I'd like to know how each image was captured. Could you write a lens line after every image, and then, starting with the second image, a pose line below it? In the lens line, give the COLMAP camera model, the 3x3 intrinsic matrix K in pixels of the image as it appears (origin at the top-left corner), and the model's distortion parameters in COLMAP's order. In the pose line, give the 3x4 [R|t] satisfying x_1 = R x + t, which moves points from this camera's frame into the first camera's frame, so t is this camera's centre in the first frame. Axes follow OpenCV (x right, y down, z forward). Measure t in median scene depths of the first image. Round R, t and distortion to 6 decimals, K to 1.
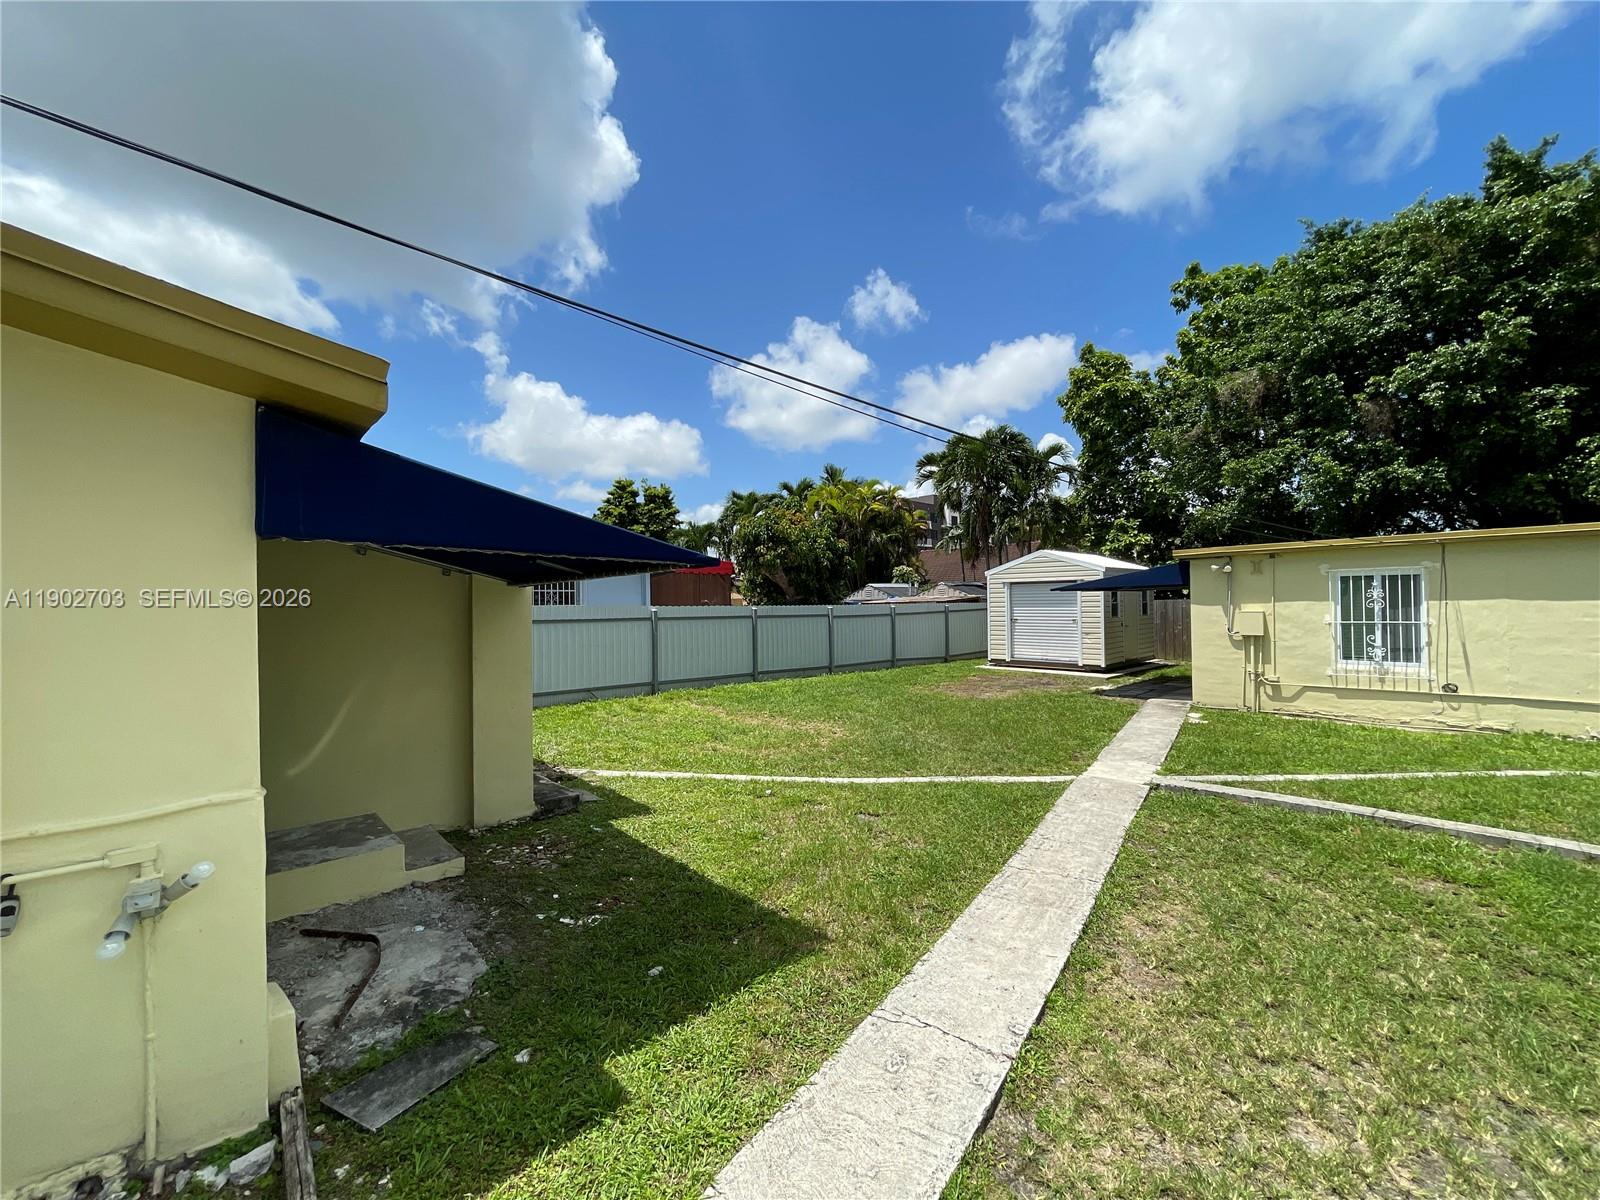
lens RADIAL K [[649.9, 0, 798.5], [0, 649.9, 599.1], [0, 0, 1]] dist [-0.004955, 0.000644]
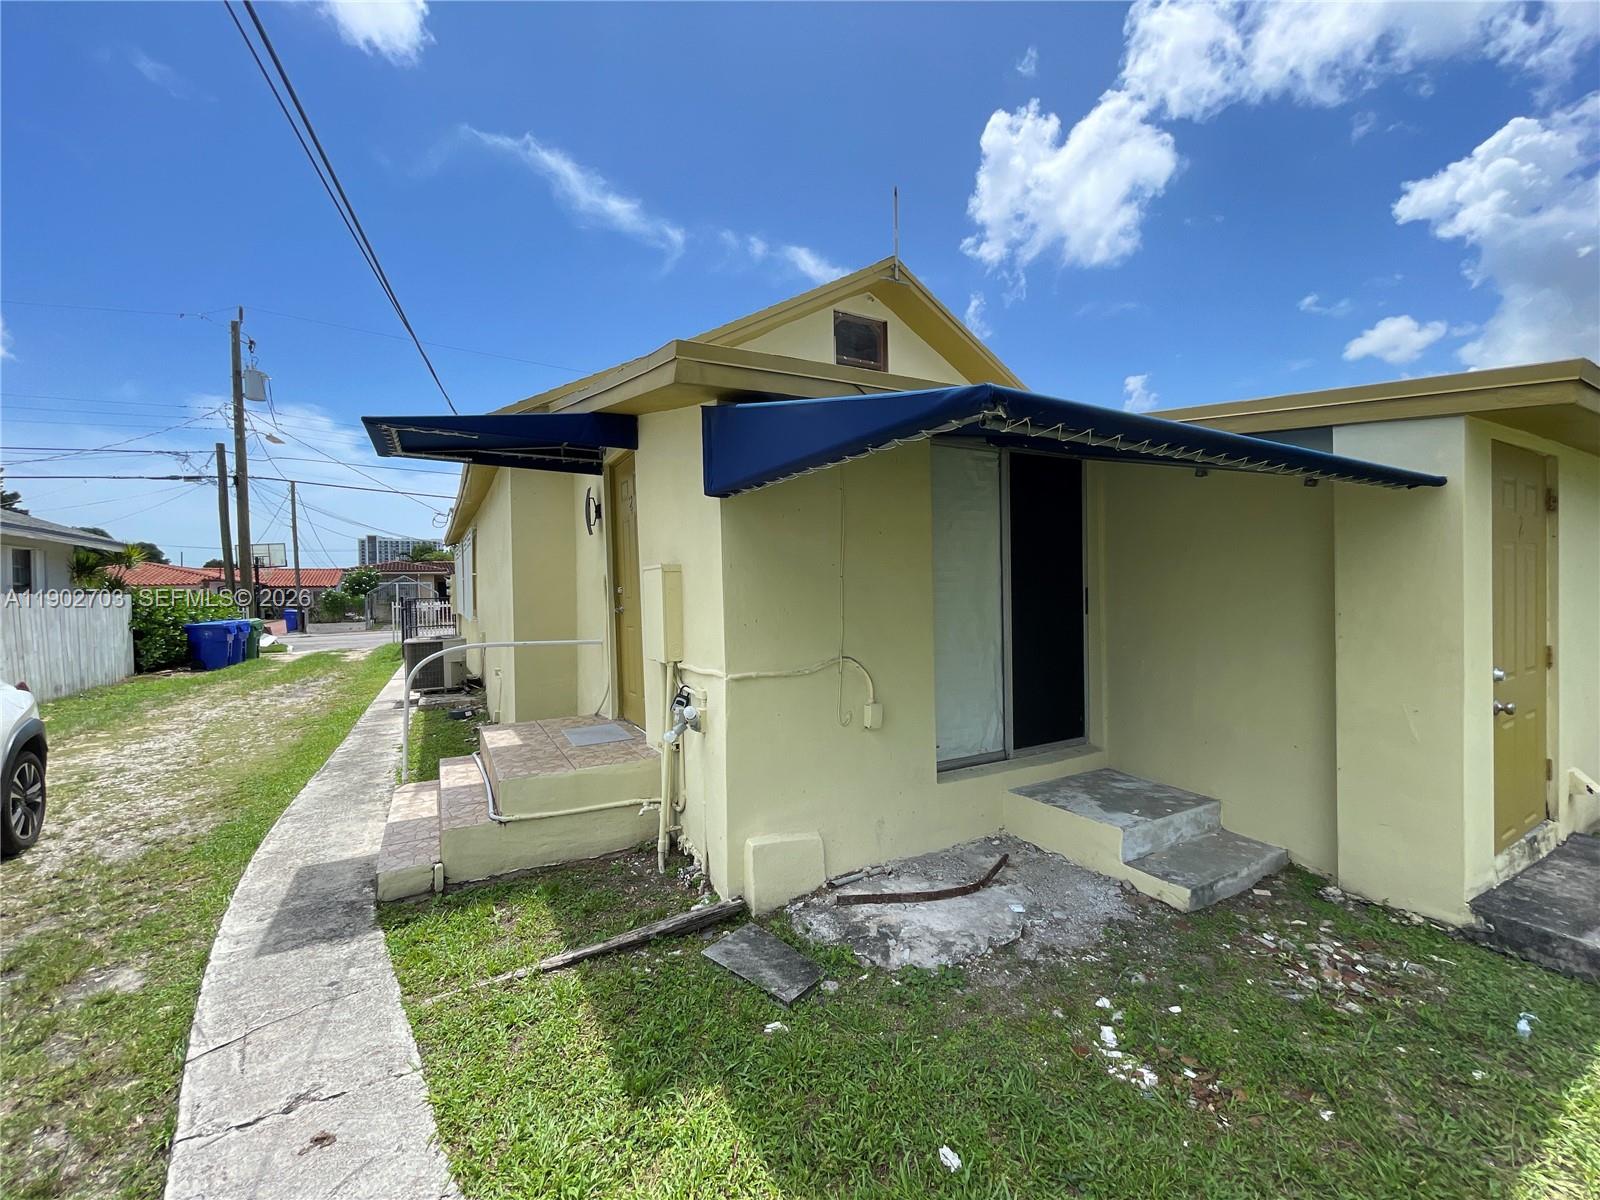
lens RADIAL K [[649.9, 0, 798.5], [0, 649.9, 599.1], [0, 0, 1]] dist [-0.004955, 0.000644]
pose [[-0.250181, 0.032534, -0.967652, 0.293022], [0.034560, 0.999098, 0.024656, 0.057305], [0.967582, -0.027274, -0.251080, 0.873908]]
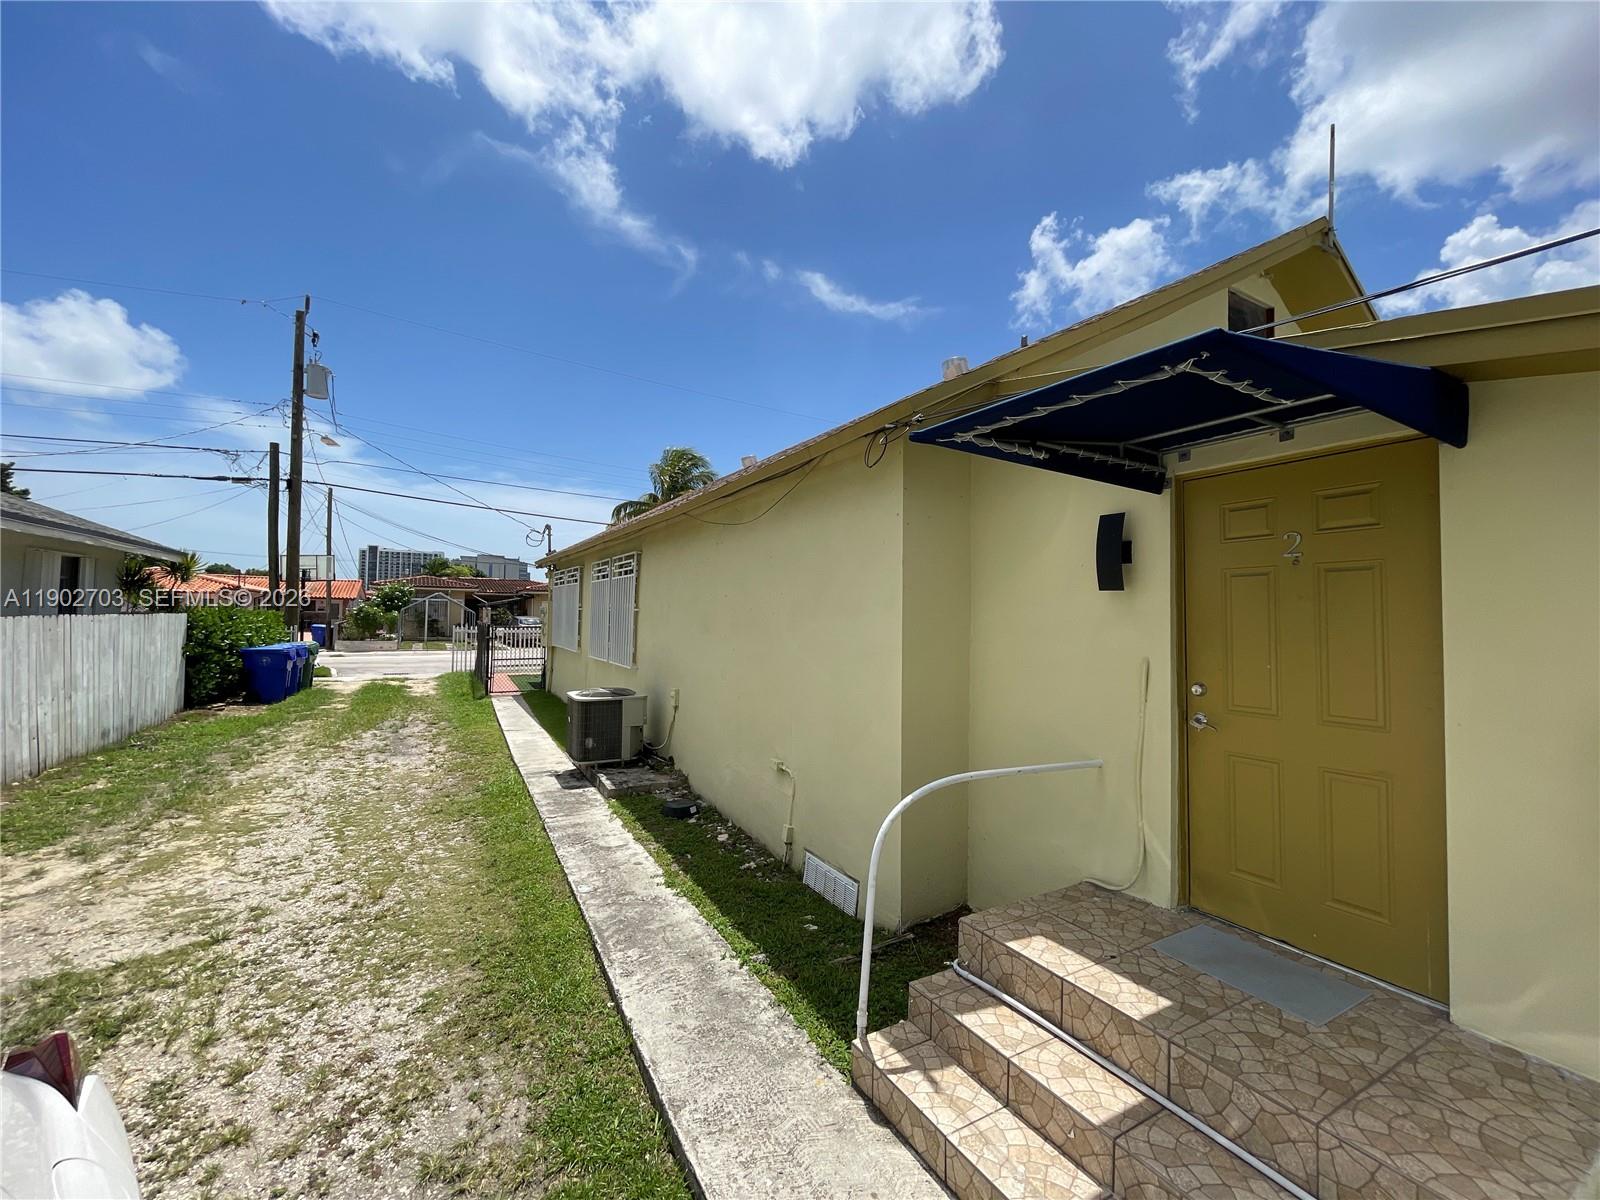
lens RADIAL K [[649.9, 0, 798.5], [0, 649.9, 599.1], [0, 0, 1]] dist [-0.004955, 0.000644]
pose [[-0.245769, -0.017083, -0.969178, -0.028255], [-0.004636, 0.999854, -0.016448, -0.035264], [0.969317, 0.000451, -0.245812, -0.099985]]
